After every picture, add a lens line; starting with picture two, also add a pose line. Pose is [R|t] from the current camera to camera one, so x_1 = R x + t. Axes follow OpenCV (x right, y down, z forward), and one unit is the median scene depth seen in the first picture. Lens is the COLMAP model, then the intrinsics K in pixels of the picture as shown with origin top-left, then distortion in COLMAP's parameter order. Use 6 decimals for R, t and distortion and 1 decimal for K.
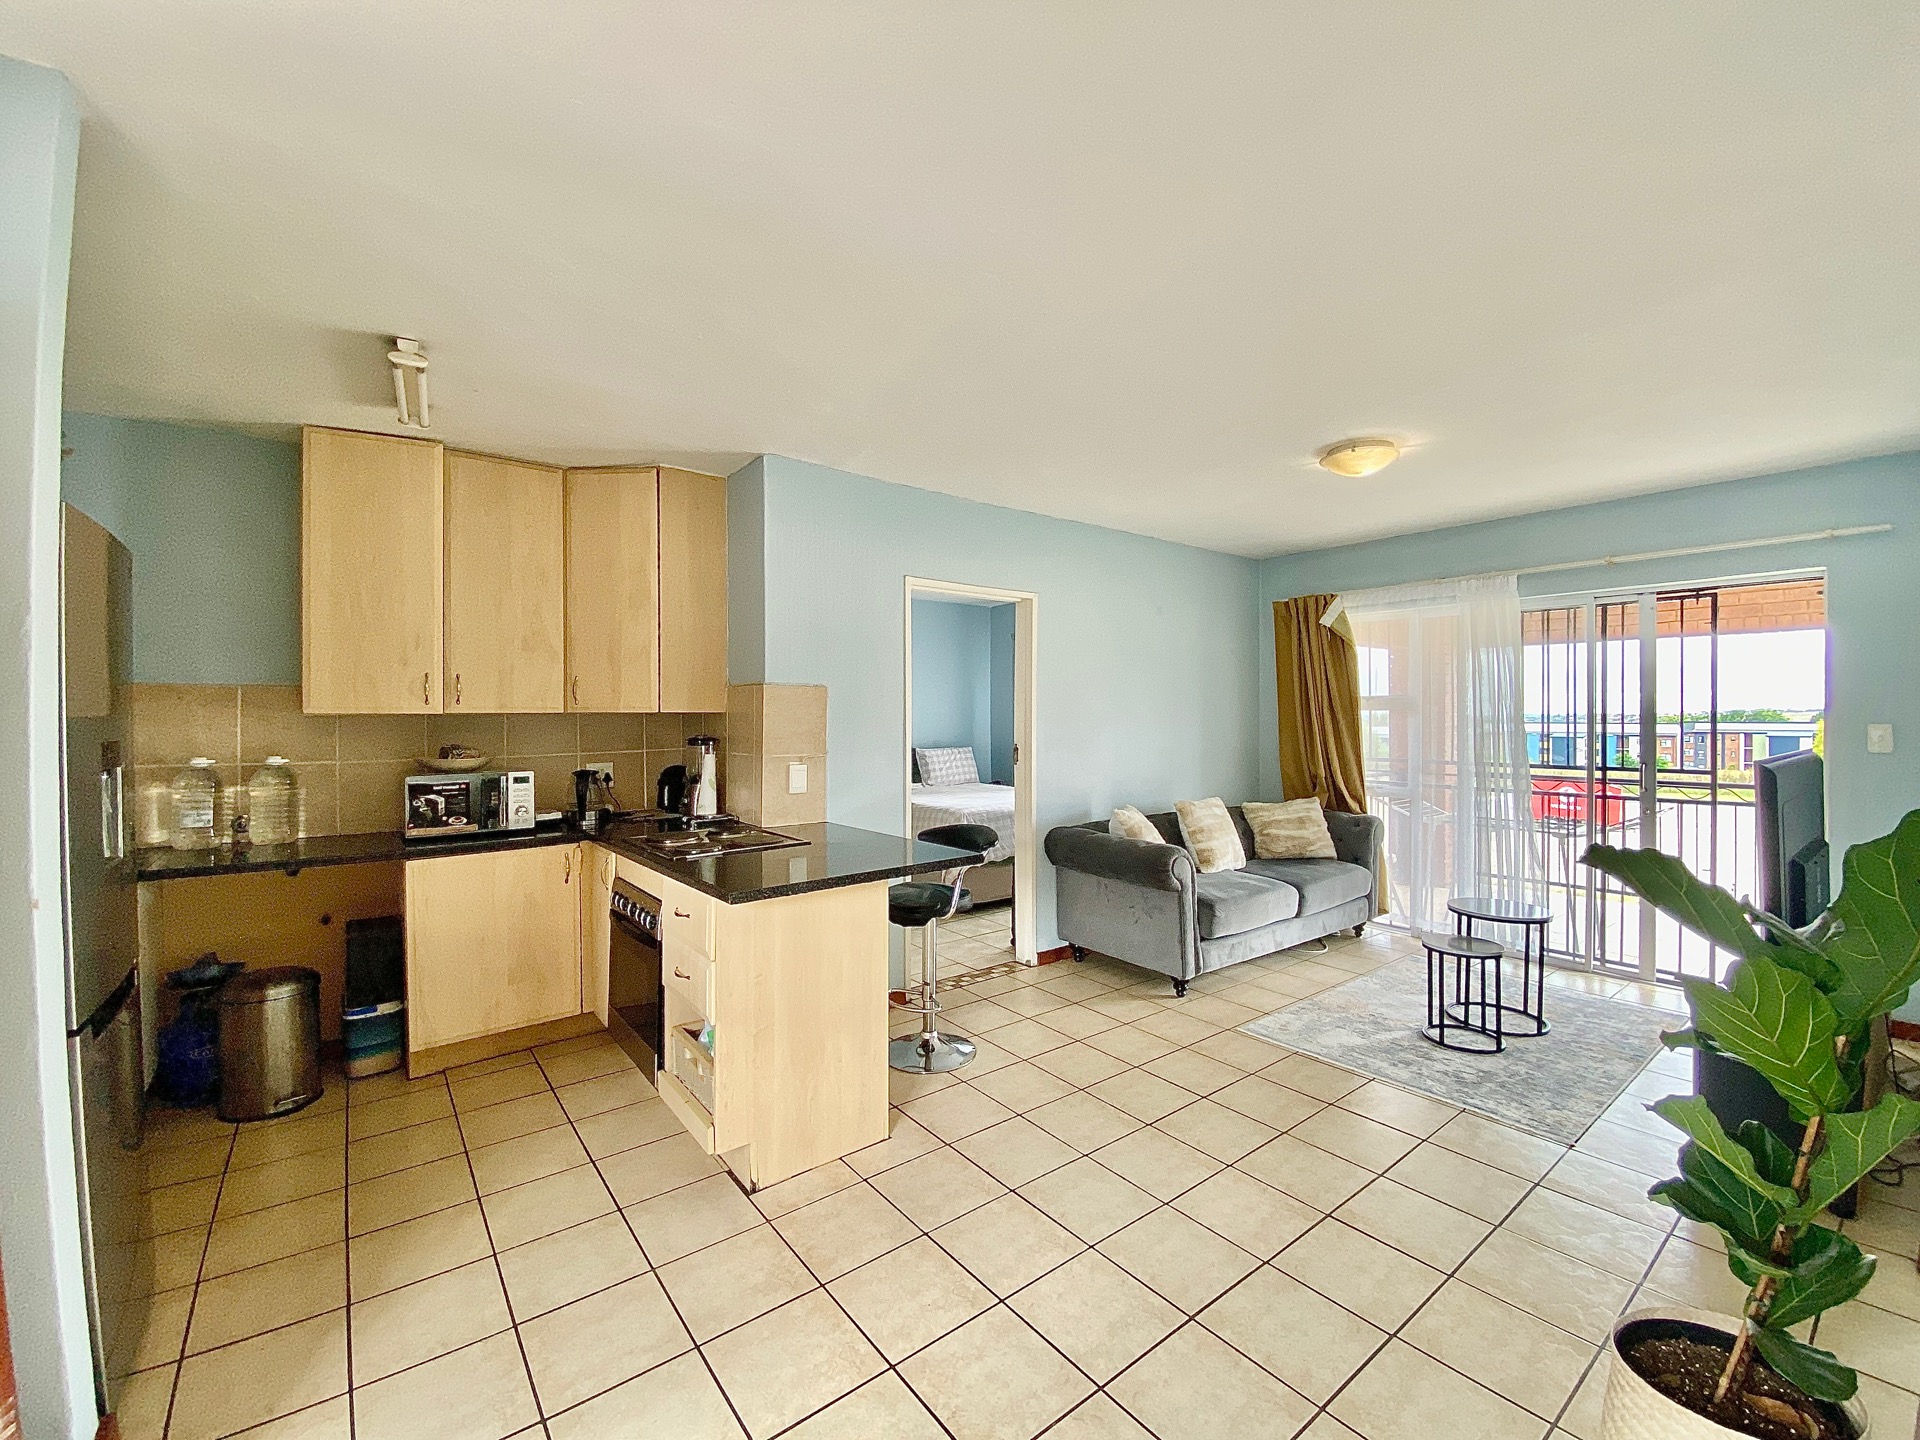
lens RADIAL K [[792.7, 0, 946.8], [0, 792.7, 715.5], [0, 0, 1]] dist [0.027125, -0.000076]
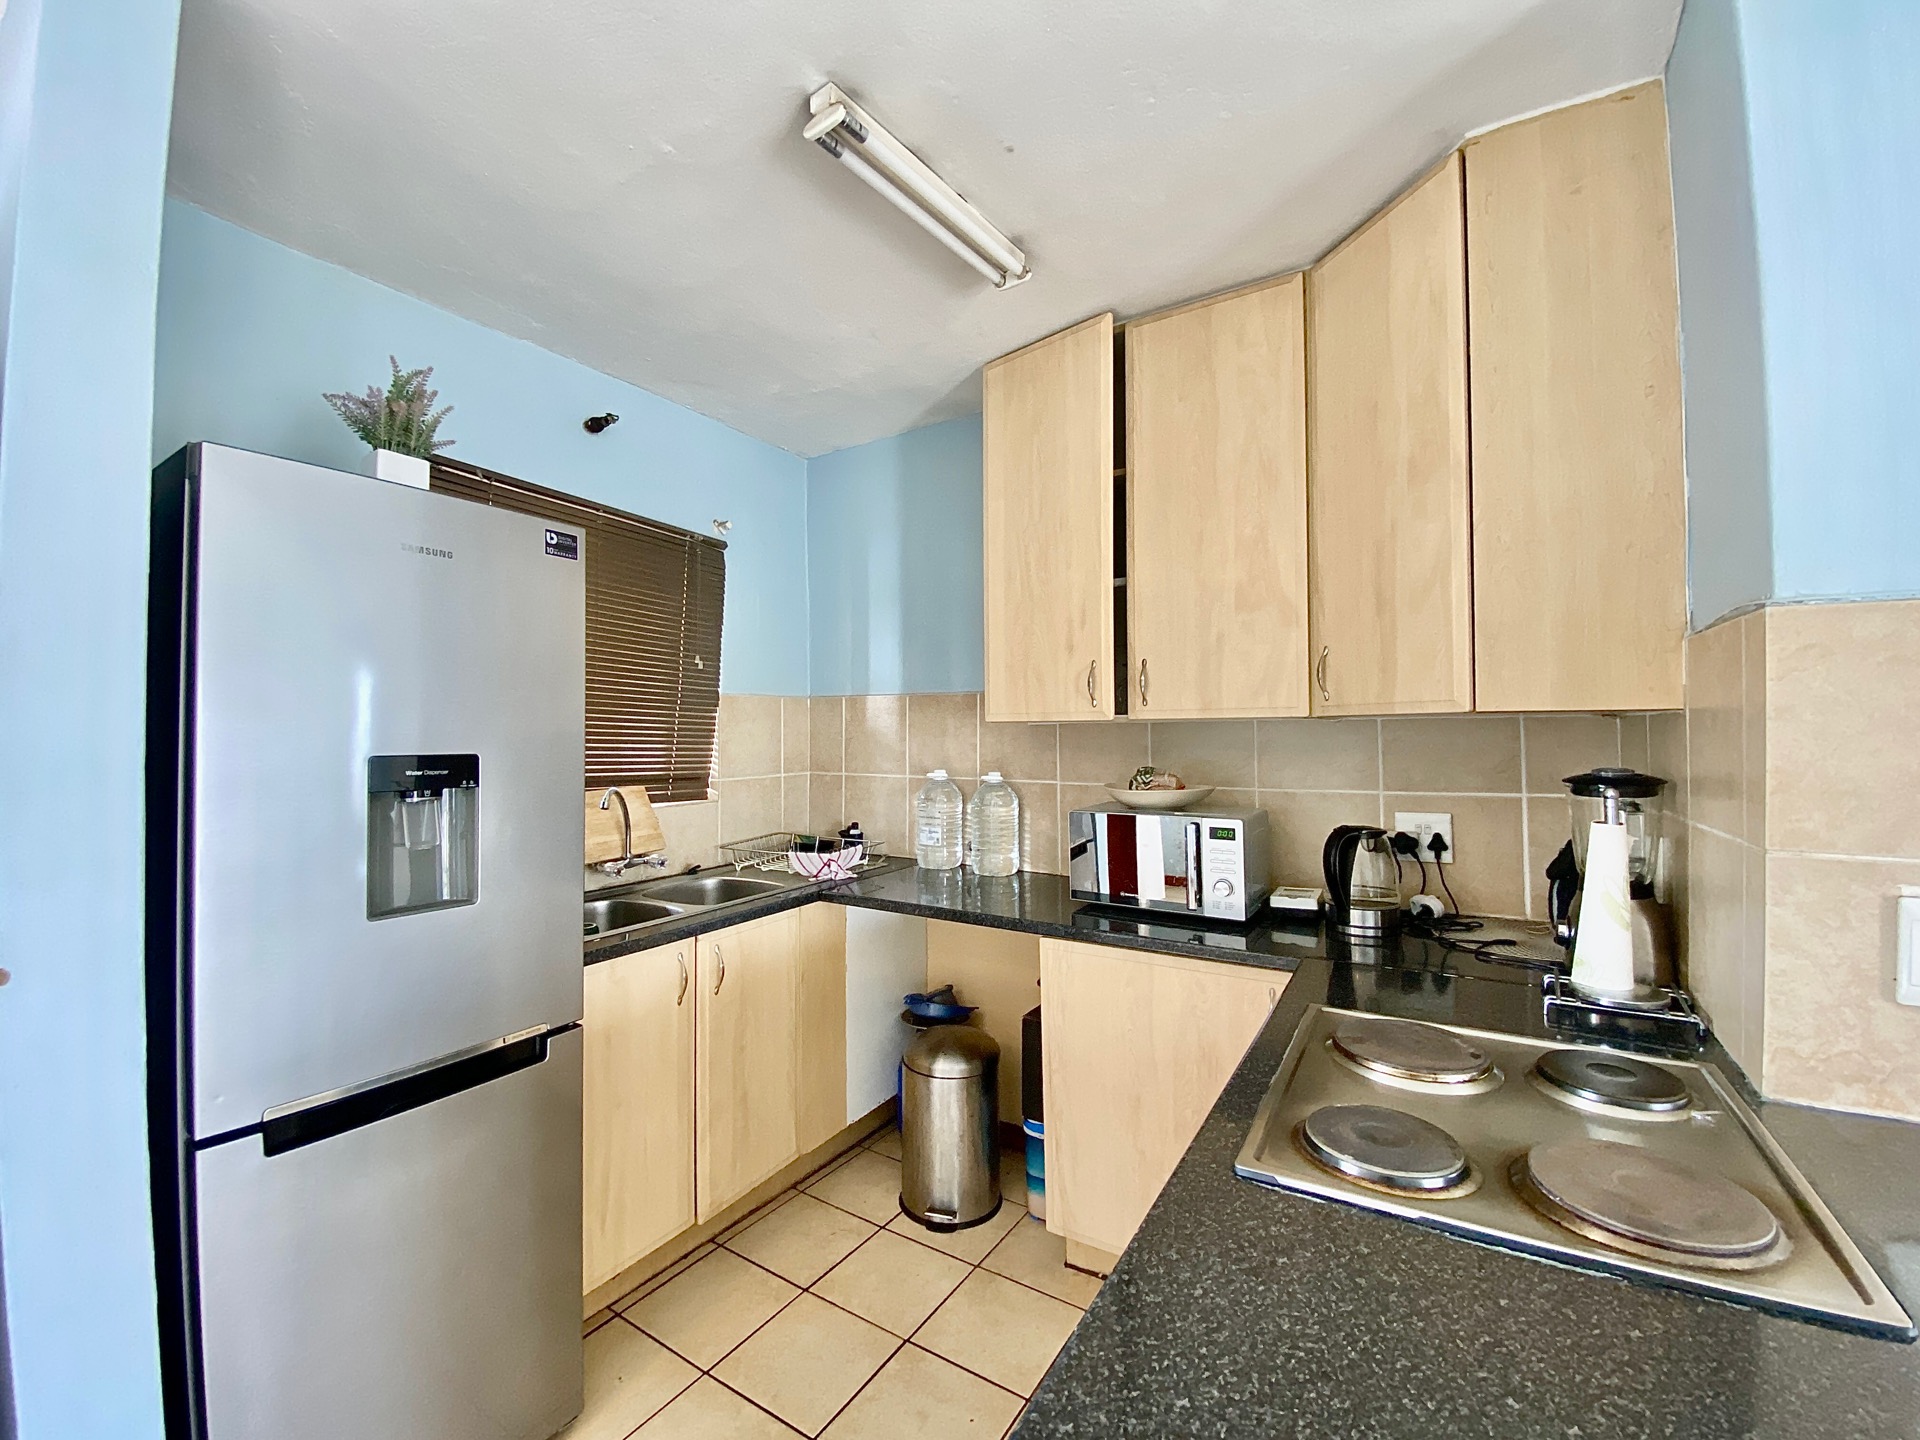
lens RADIAL K [[792.7, 0, 946.8], [0, 792.7, 715.5], [0, 0, 1]] dist [0.027125, -0.000076]
pose [[0.347052, -0.024684, -0.937521, -0.063715], [0.004227, 0.999685, -0.024756, 0.009202], [0.937836, 0.004629, 0.347047, 0.631616]]
